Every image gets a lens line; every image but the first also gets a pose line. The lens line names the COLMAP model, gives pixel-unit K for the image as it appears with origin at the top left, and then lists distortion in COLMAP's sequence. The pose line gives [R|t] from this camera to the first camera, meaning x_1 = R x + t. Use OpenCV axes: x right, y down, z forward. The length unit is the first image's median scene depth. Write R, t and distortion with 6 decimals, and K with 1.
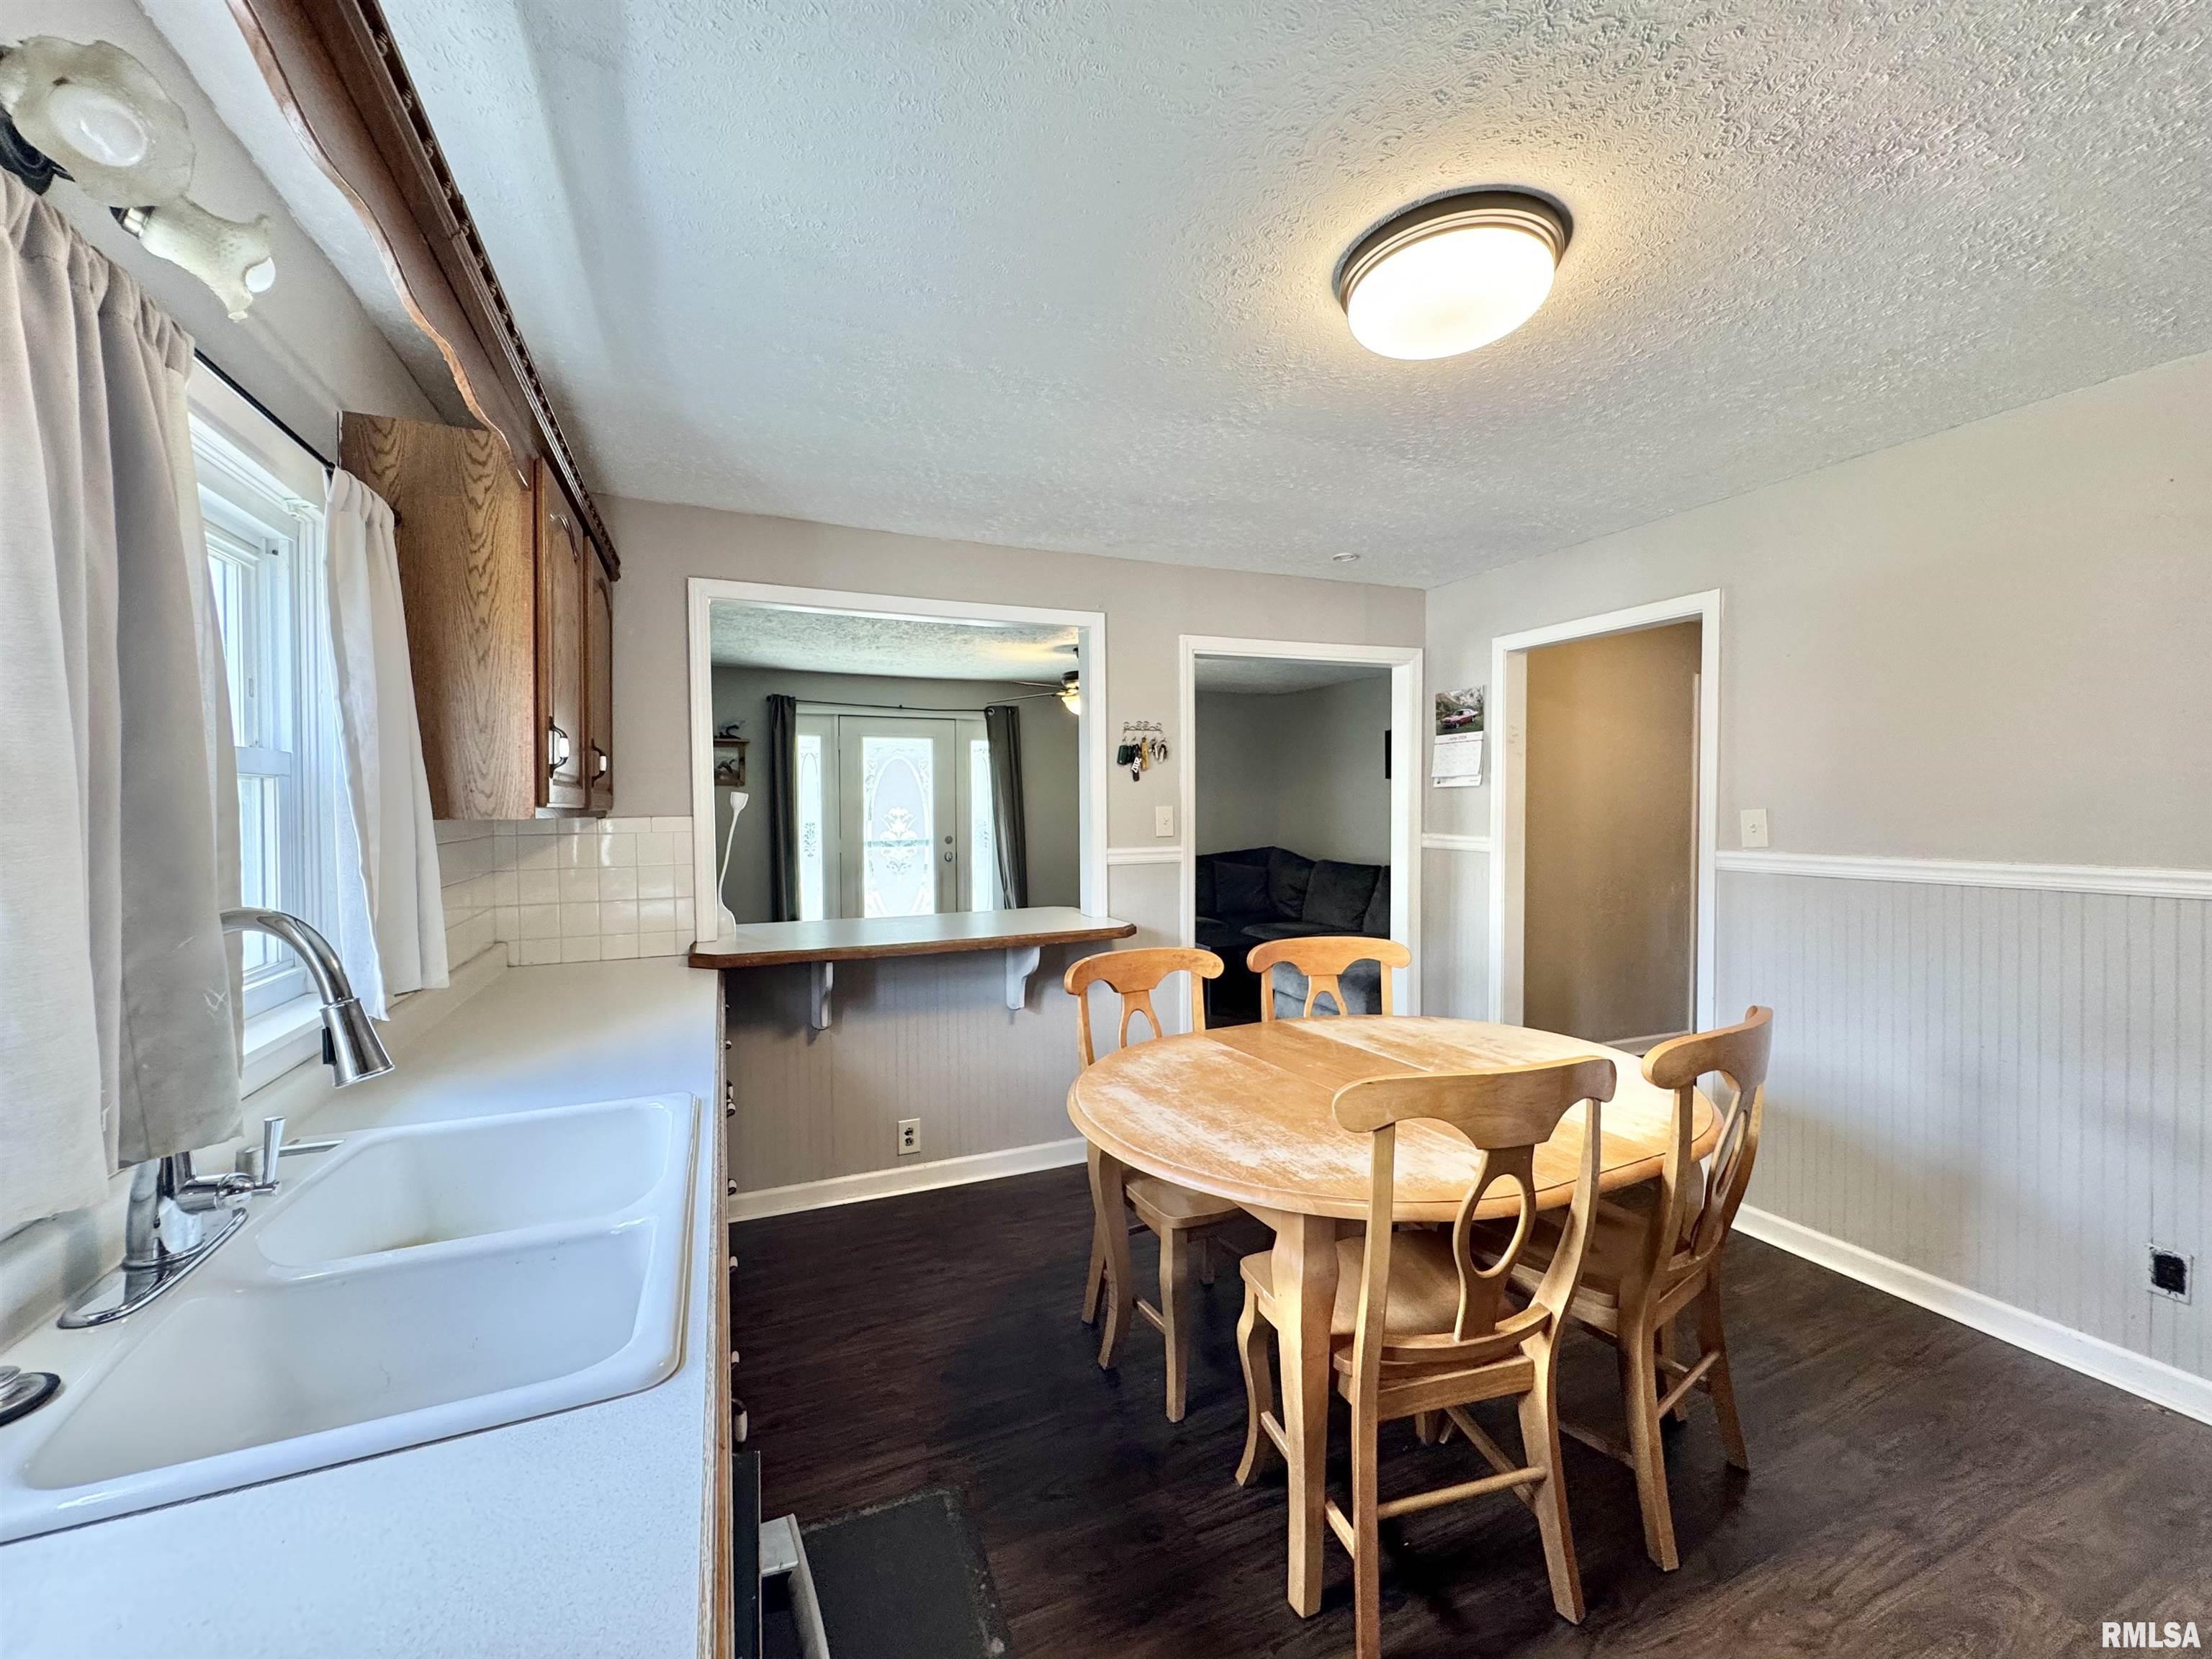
lens RADIAL K [[876.6, 0, 1106.0], [0, 876.6, 829.5], [0, 0, 1]] dist [-0.001601, 0.000105]
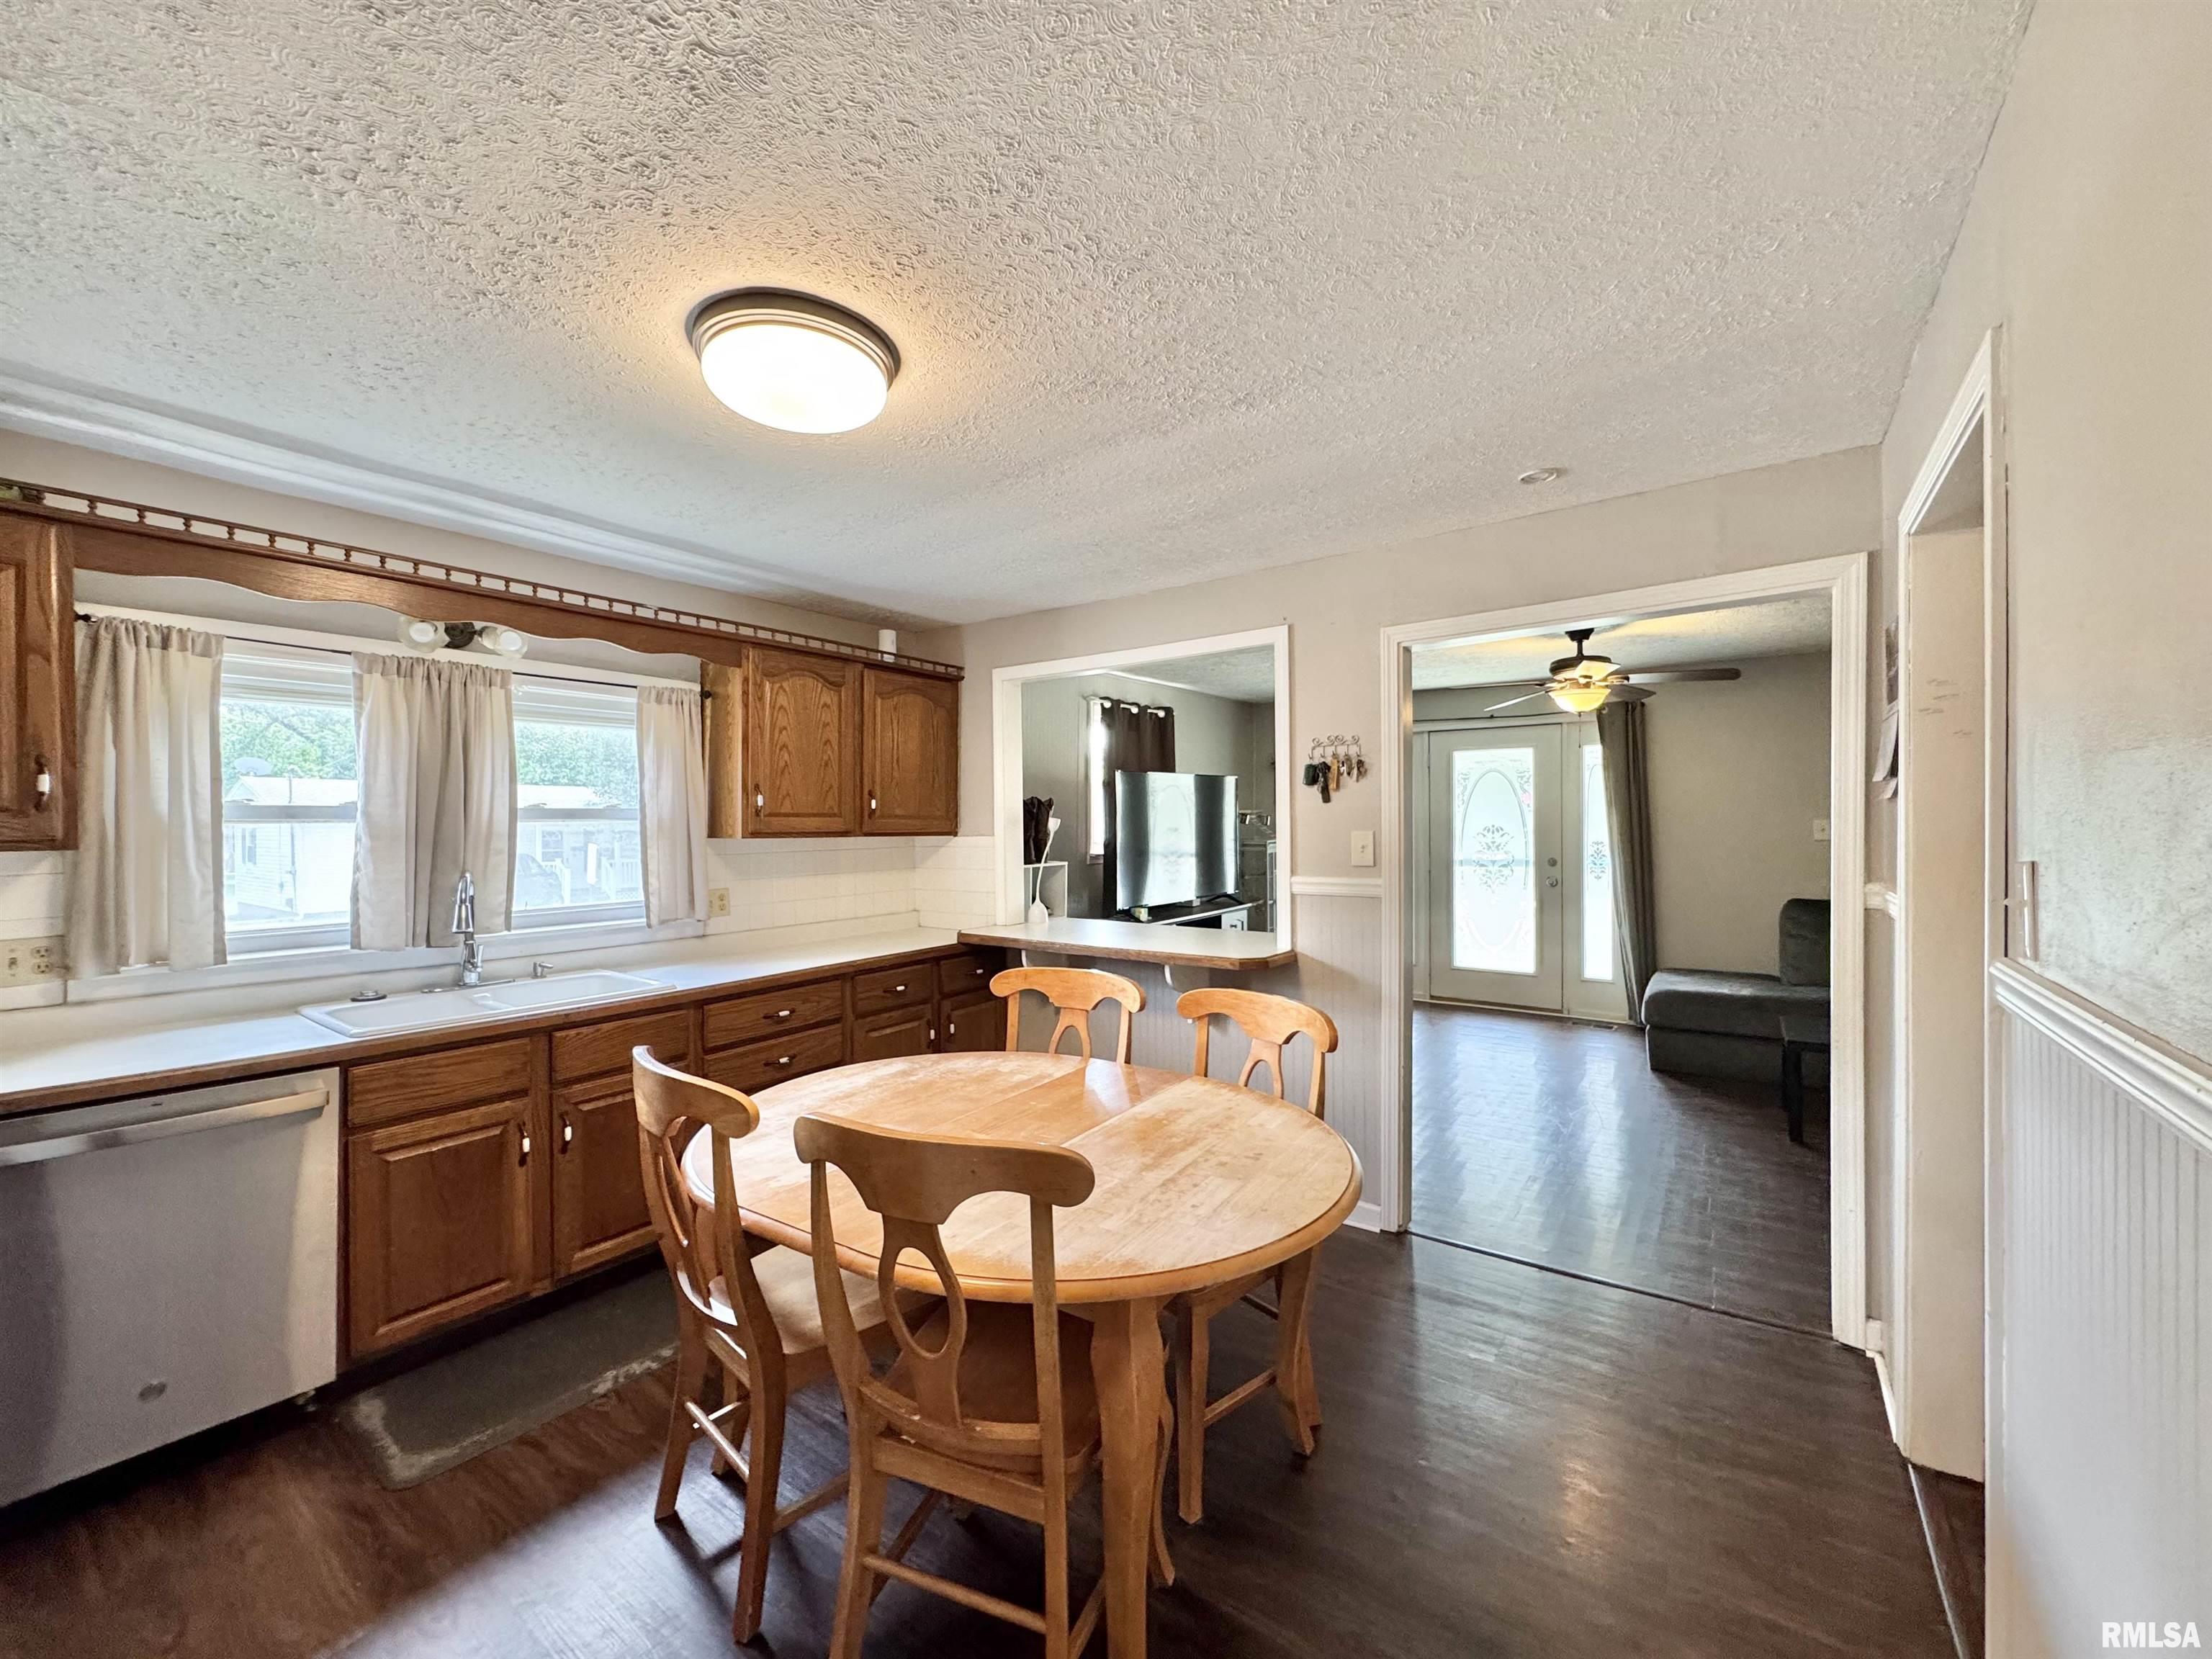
lens RADIAL K [[876.6, 0, 1106.0], [0, 876.6, 829.5], [0, 0, 1]] dist [-0.001601, 0.000105]
pose [[0.504298, 0.007688, -0.863495, 0.859676], [-0.018136, 0.999834, -0.001690, -0.027642], [0.863339, 0.016512, 0.504354, 0.440038]]
